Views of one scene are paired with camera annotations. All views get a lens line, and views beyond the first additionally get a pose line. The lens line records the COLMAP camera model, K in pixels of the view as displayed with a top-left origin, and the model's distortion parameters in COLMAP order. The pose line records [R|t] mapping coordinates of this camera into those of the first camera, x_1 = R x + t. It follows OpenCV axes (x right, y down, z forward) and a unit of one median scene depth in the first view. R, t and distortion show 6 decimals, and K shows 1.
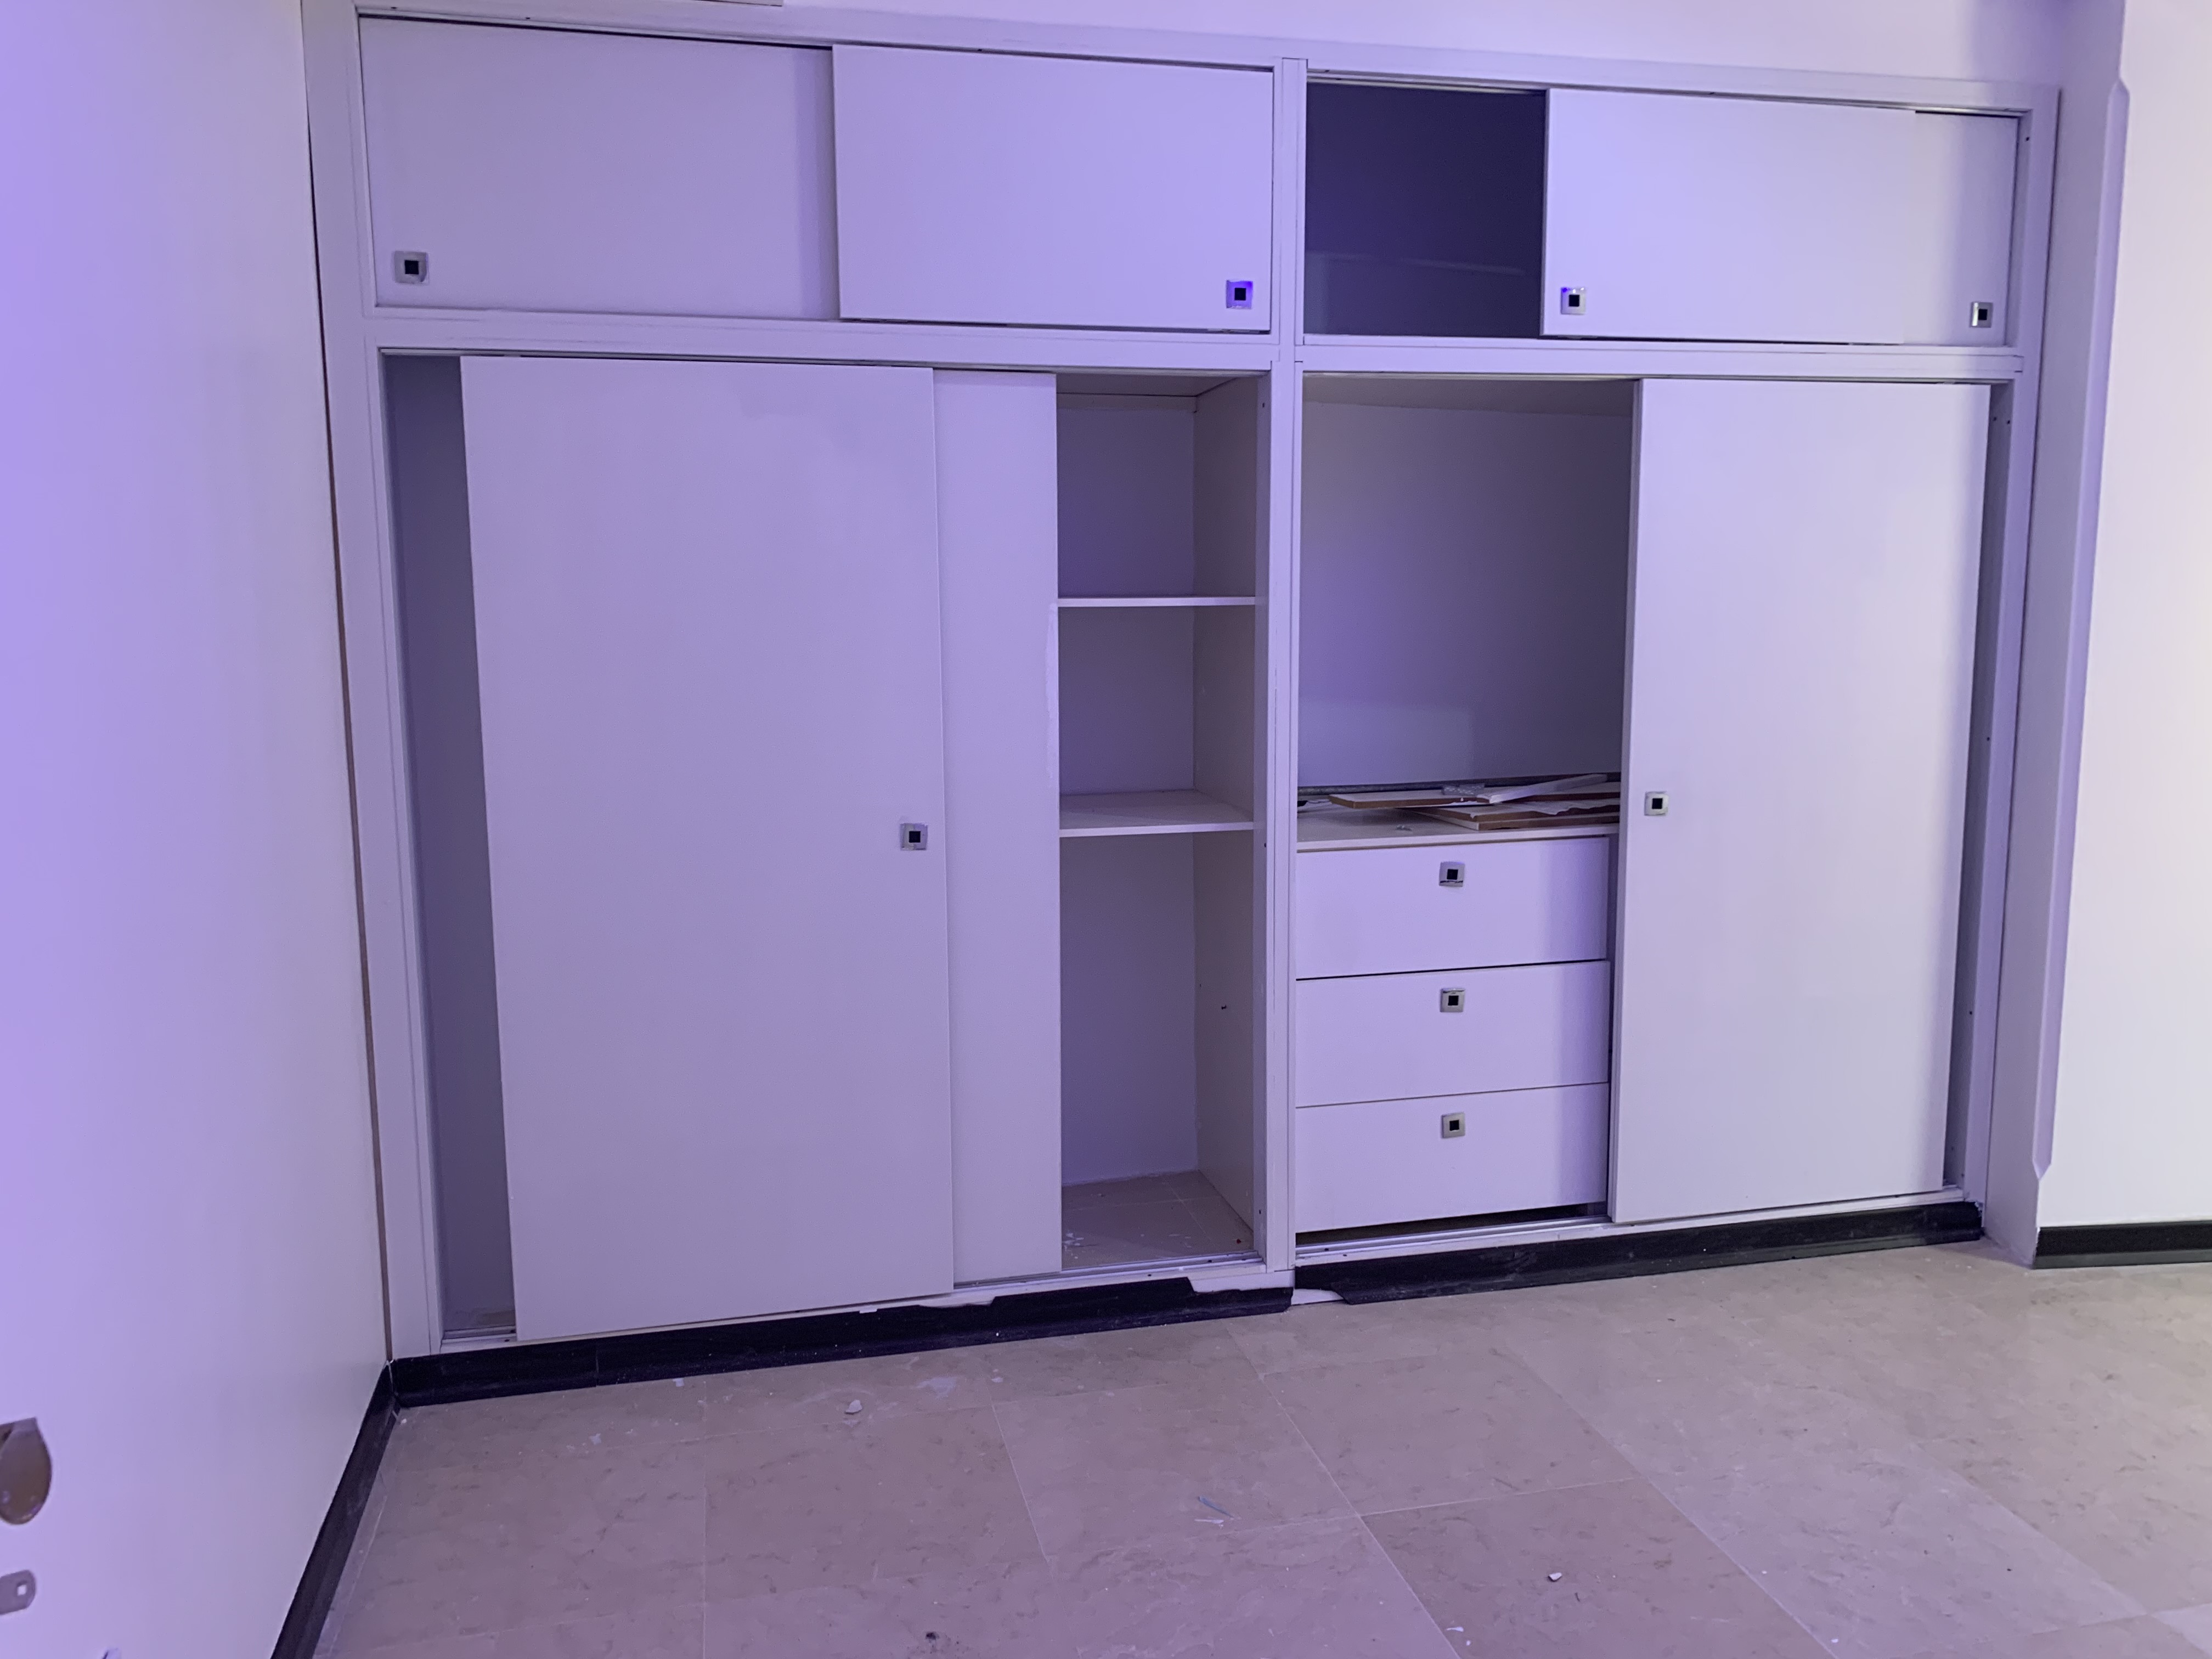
lens RADIAL K [[1712.4, 0, 1101.3], [0, 1712.4, 791.5], [0, 0, 1]] dist [0.073282, -0.065261]
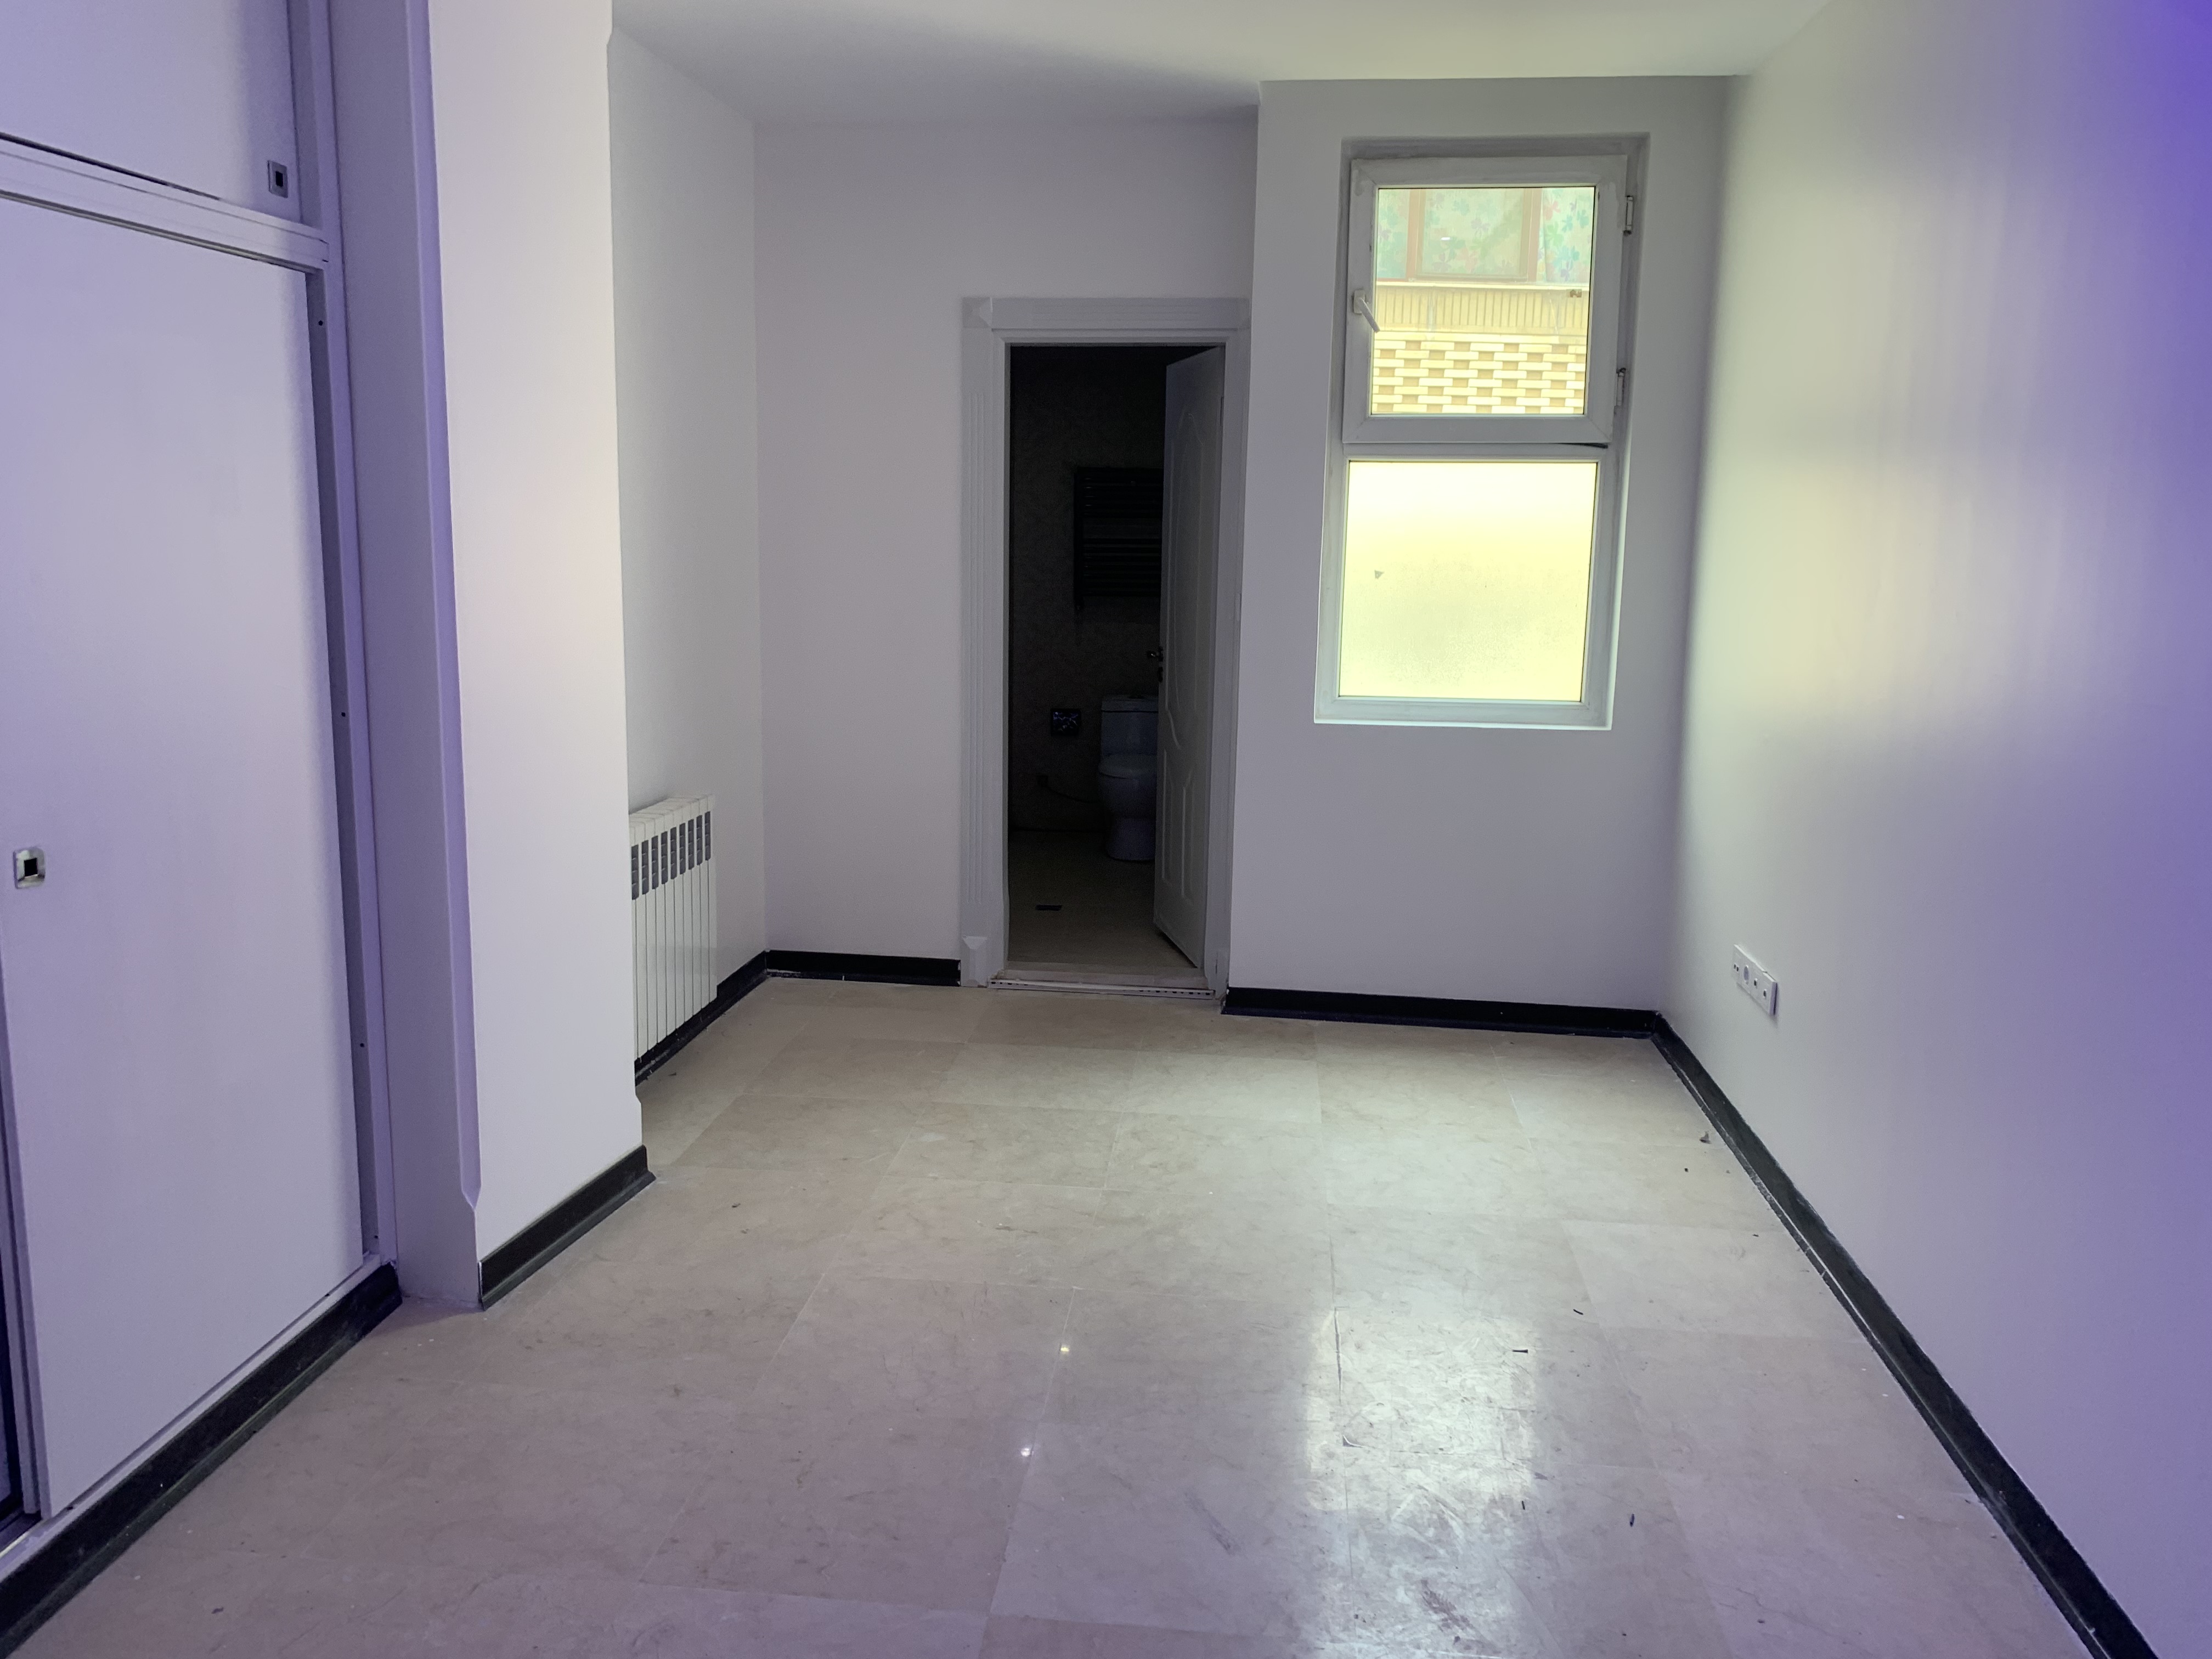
lens RADIAL K [[1712.4, 0, 1101.3], [0, 1712.4, 791.5], [0, 0, 1]] dist [0.073282, -0.065261]
pose [[0.339555, -0.140422, 0.930045, -0.136595], [0.096218, 0.988792, 0.114163, -0.054472], [-0.935652, 0.050722, 0.349260, 0.391099]]
